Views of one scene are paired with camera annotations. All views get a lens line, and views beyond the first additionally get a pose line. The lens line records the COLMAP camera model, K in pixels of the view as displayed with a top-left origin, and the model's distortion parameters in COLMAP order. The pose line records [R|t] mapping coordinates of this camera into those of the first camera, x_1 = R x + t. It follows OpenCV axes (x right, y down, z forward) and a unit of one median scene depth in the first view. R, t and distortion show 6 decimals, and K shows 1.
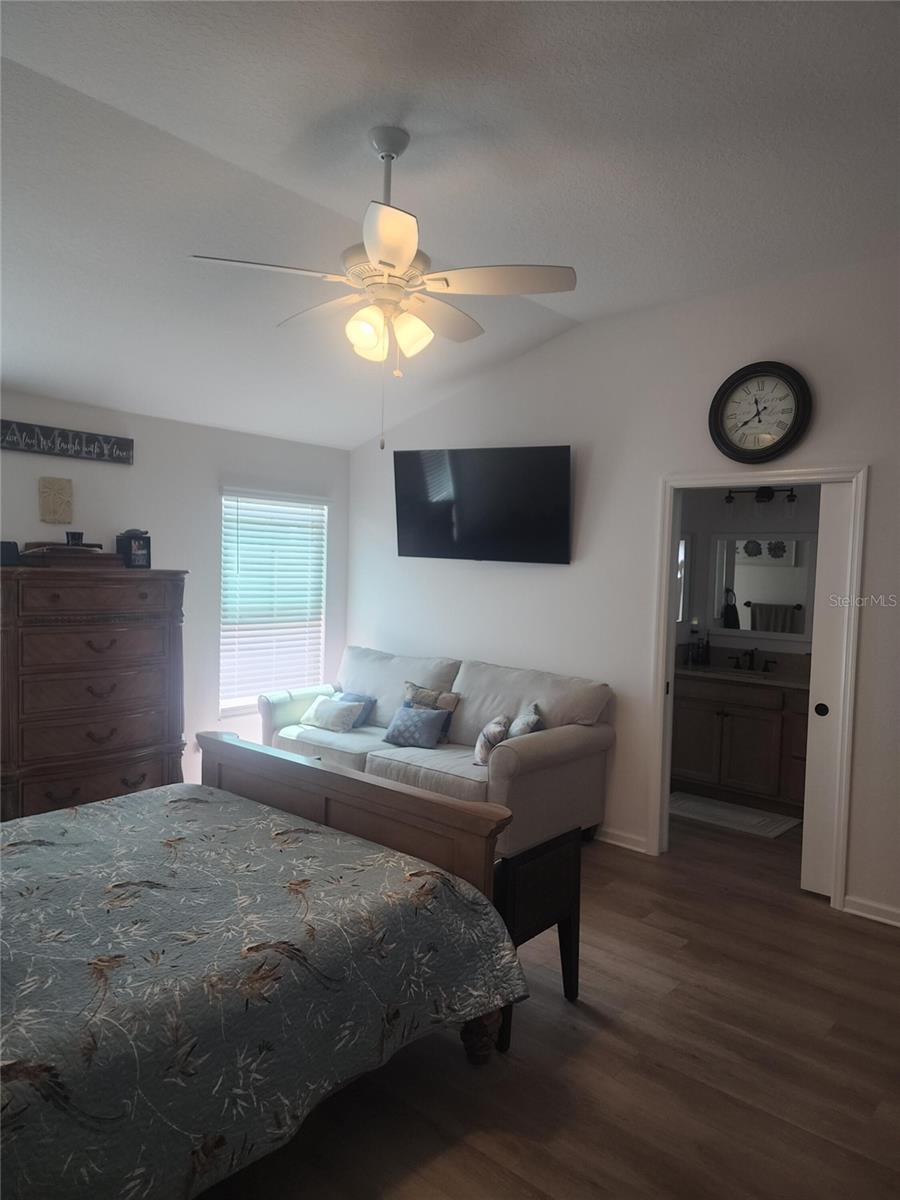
lens RADIAL K [[789.2, 0, 450.0], [0, 789.2, 600.0], [0, 0, 1]] dist [0.081944, -0.074326]
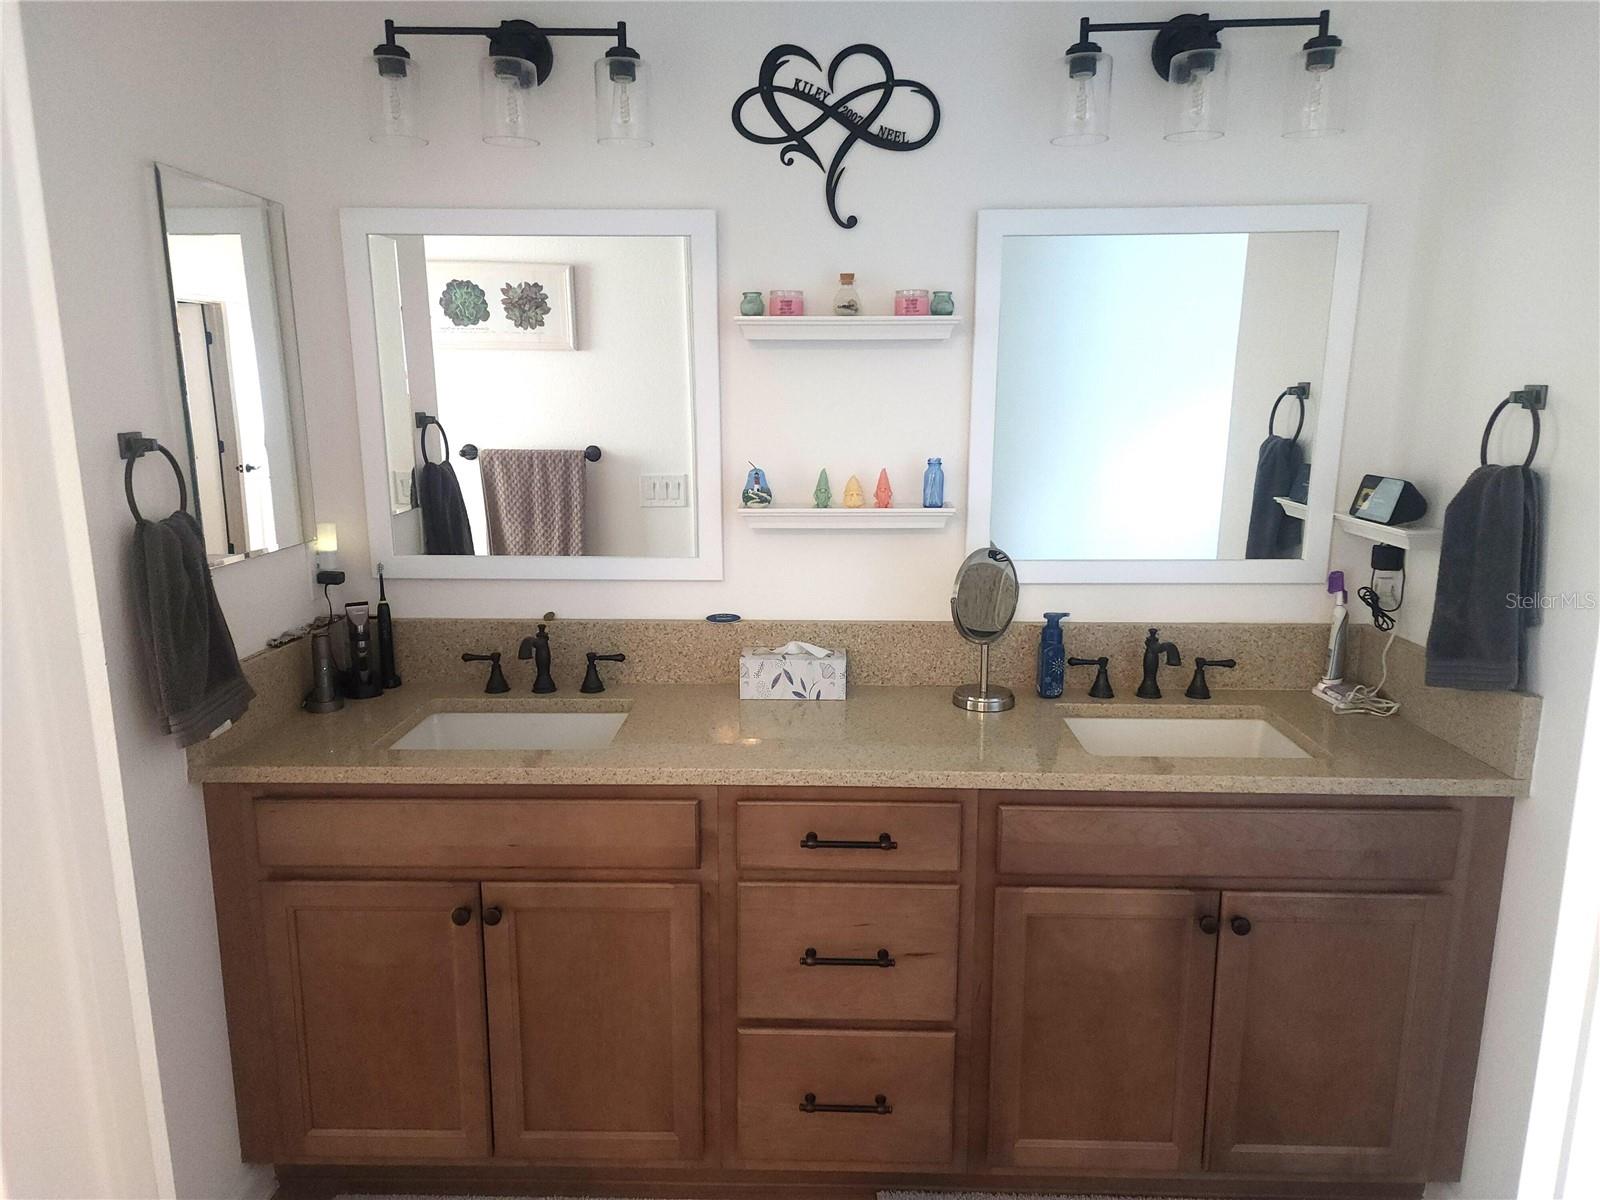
lens RADIAL K [[1052.3, 0, 811.1], [0, 1052.3, 605.0], [0, 0, 1]] dist [0.081944, -0.074326]
pose [[0.758218, -0.163389, 0.631197, 0.198838], [0.056000, 0.980834, 0.186625, -0.011282], [-0.649592, -0.106155, 0.752836, 0.610439]]
